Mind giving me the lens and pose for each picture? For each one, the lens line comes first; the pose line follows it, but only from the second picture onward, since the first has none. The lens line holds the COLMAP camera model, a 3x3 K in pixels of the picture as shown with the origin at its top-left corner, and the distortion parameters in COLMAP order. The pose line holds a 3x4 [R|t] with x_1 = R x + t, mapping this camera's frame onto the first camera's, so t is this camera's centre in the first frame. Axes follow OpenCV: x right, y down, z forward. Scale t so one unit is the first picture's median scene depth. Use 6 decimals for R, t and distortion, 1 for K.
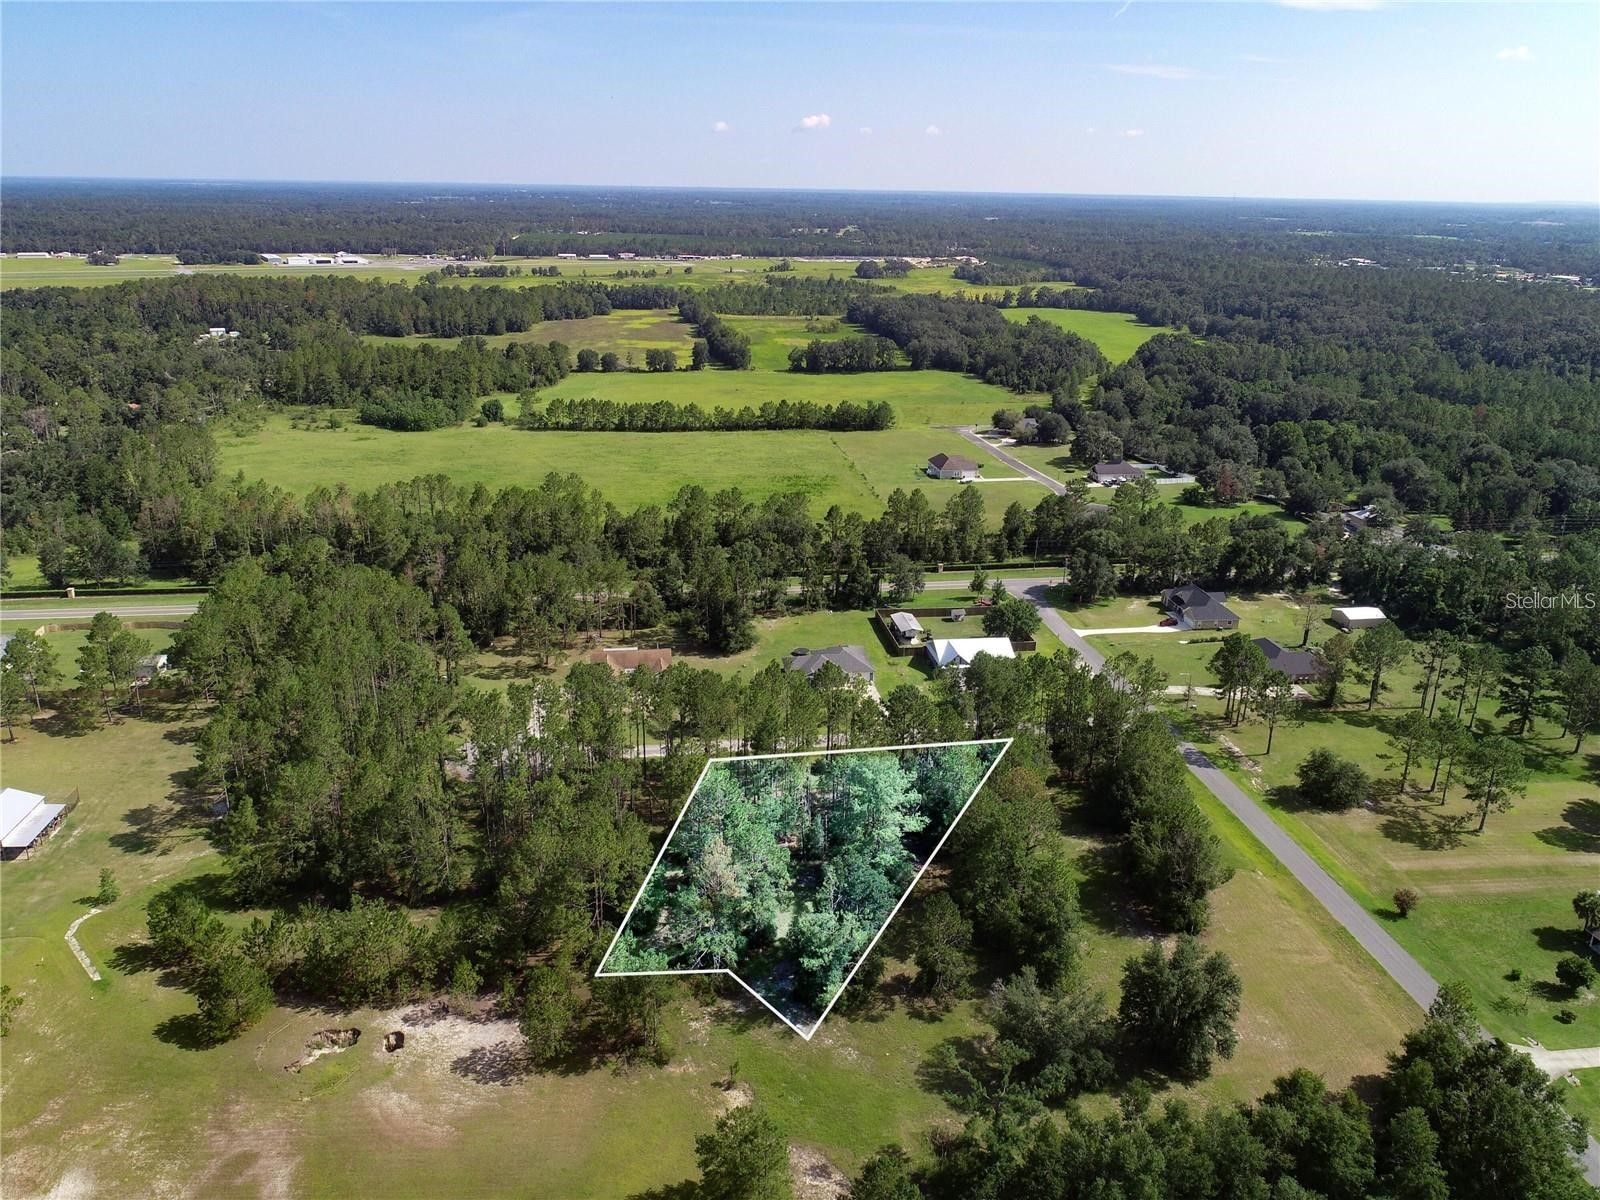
lens RADIAL K [[1188.1, 0, 776.9], [0, 1188.1, 591.8], [0, 0, 1]] dist [0.002057, -0.002083]
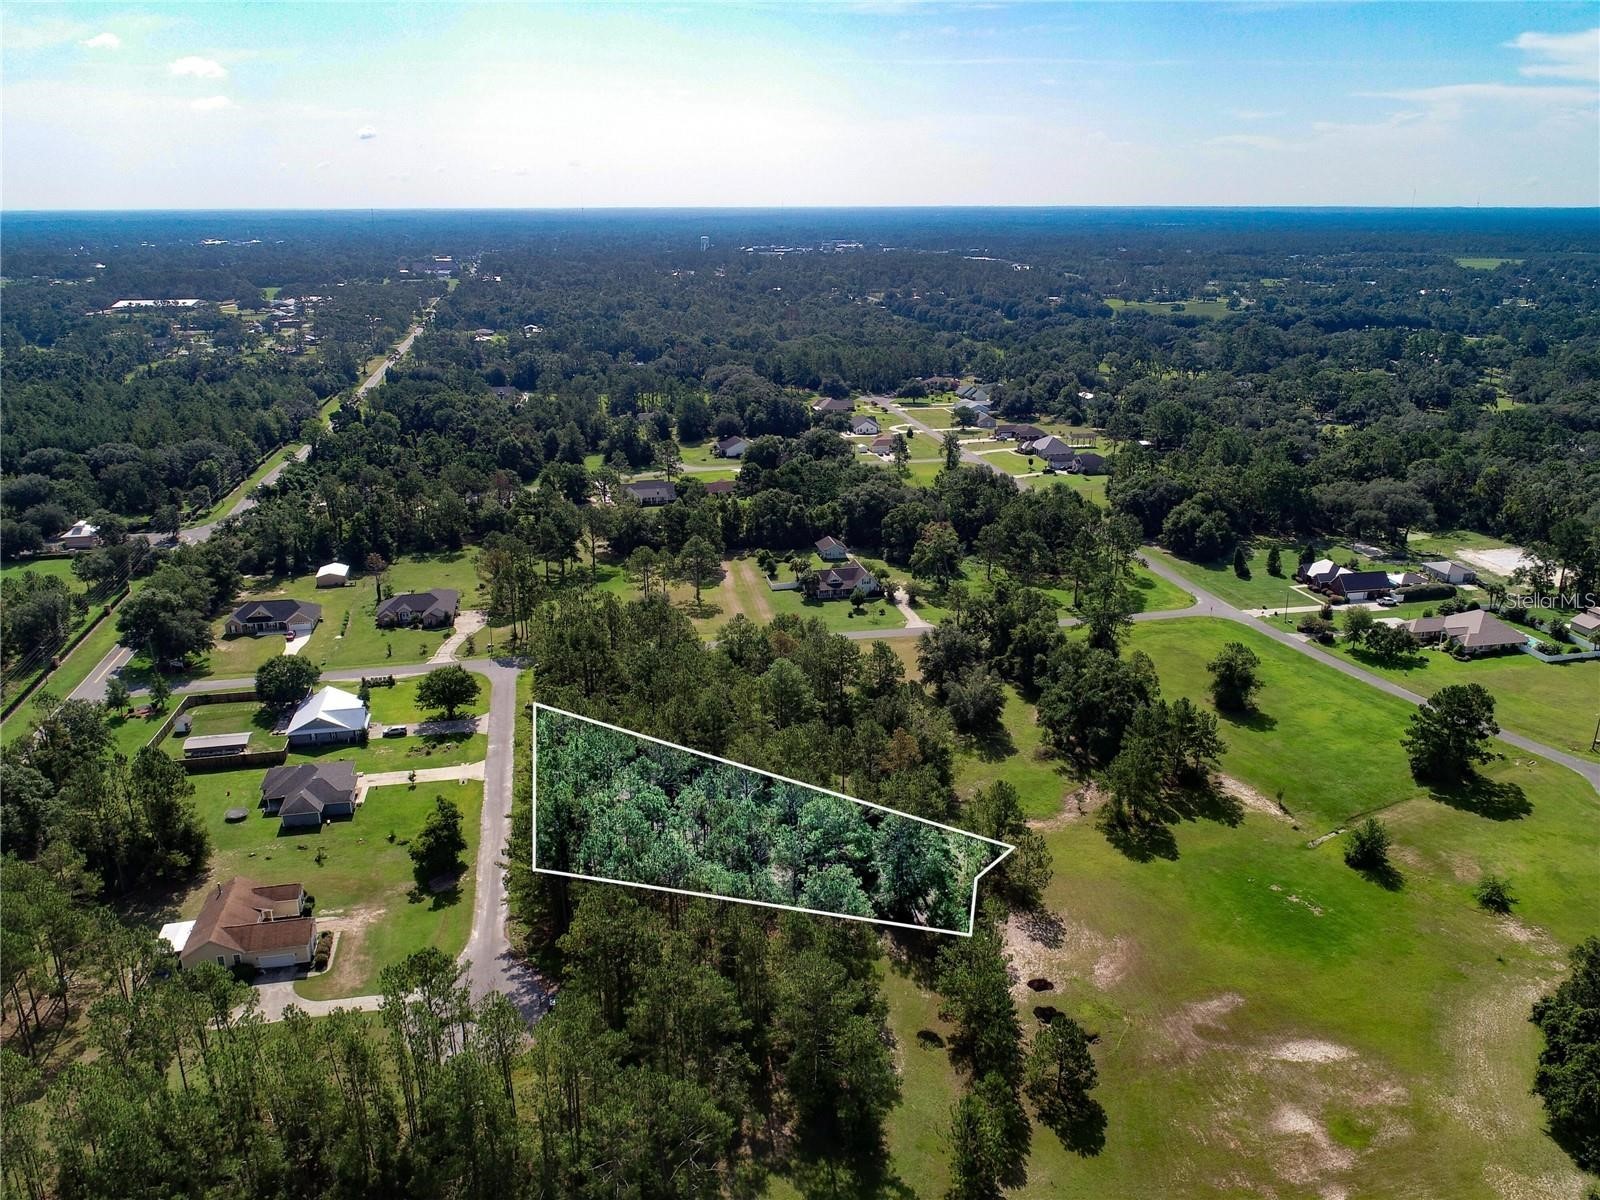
lens RADIAL K [[1207.0, 0, 796.0], [0, 1207.0, 597.8], [0, 0, 1]] dist [0.000931, -0.003507]
pose [[-0.068689, -0.320983, 0.944591, -0.957715], [0.323540, 0.888486, 0.325445, -0.290871], [-0.943718, 0.327967, 0.042822, 0.802894]]
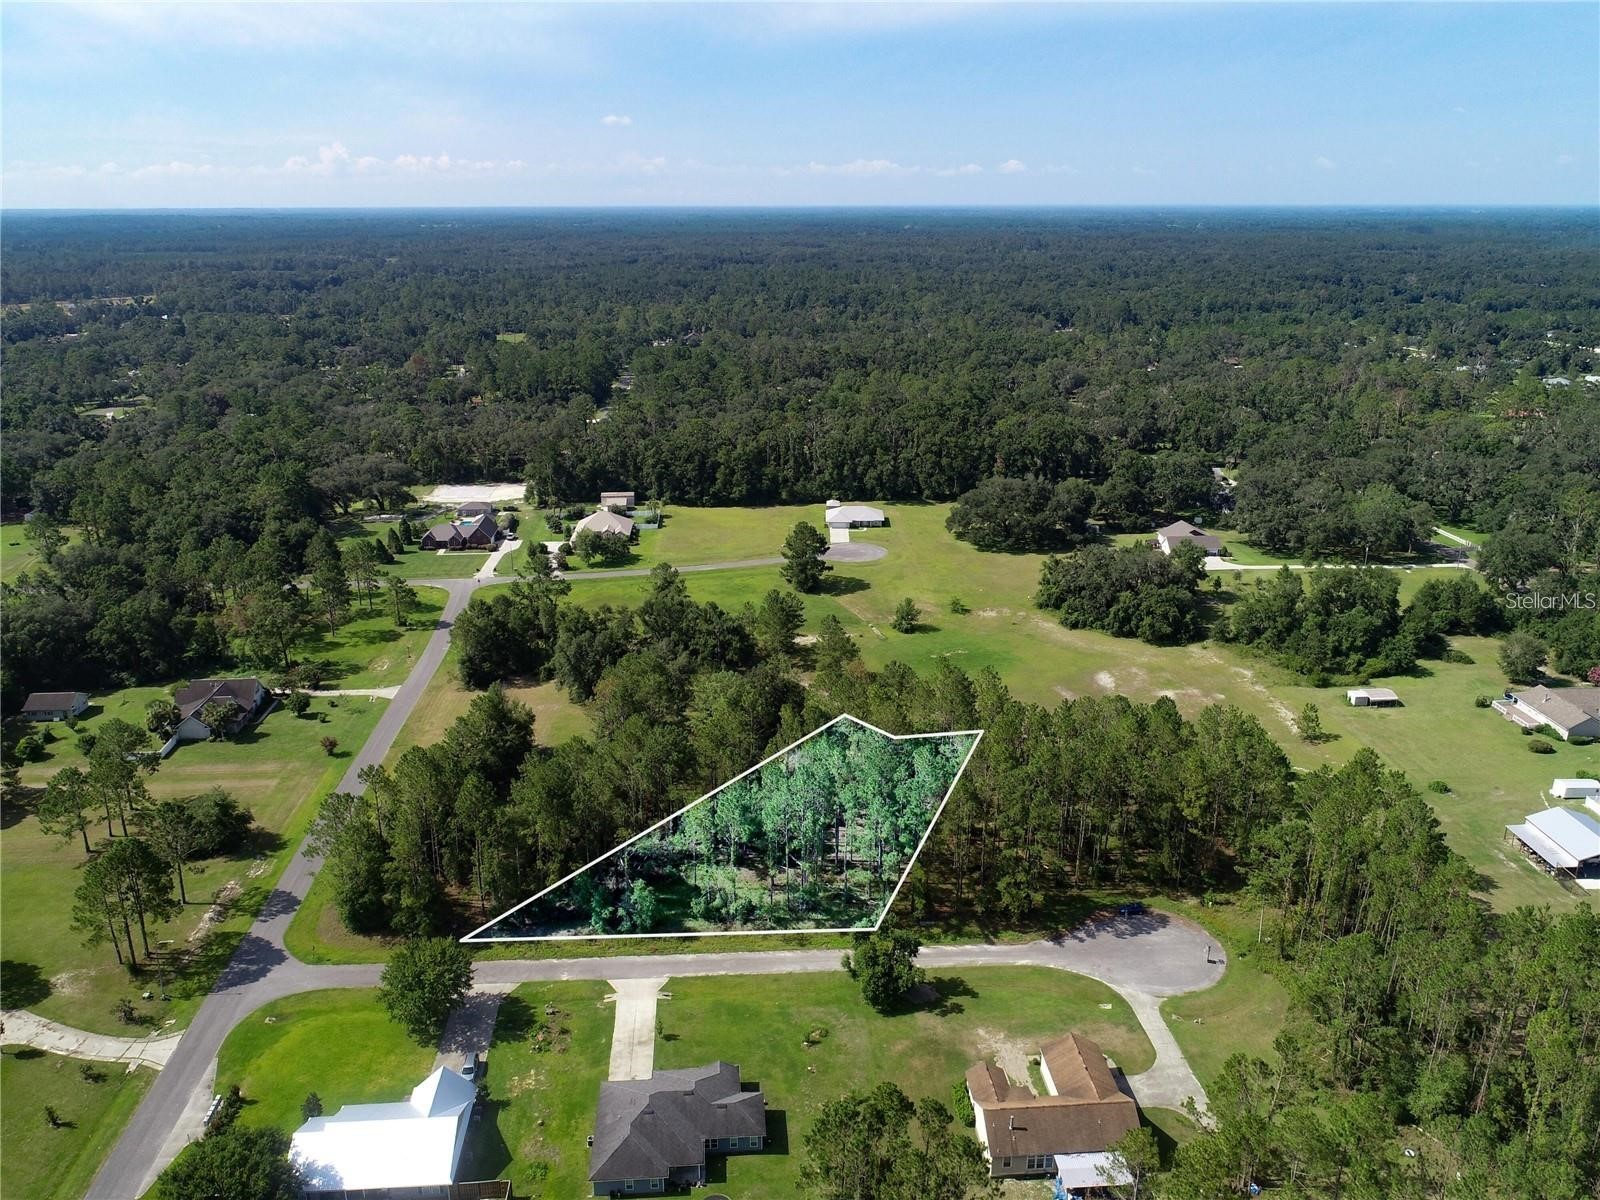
lens RADIAL K [[1207.0, 0, 796.0], [0, 1207.0, 597.8], [0, 0, 1]] dist [0.000931, -0.003507]
pose [[-0.998003, -0.026479, 0.057356, -0.048075], [0.013581, 0.796761, 0.604142, -0.584135], [-0.061696, 0.603714, -0.794810, 1.691577]]
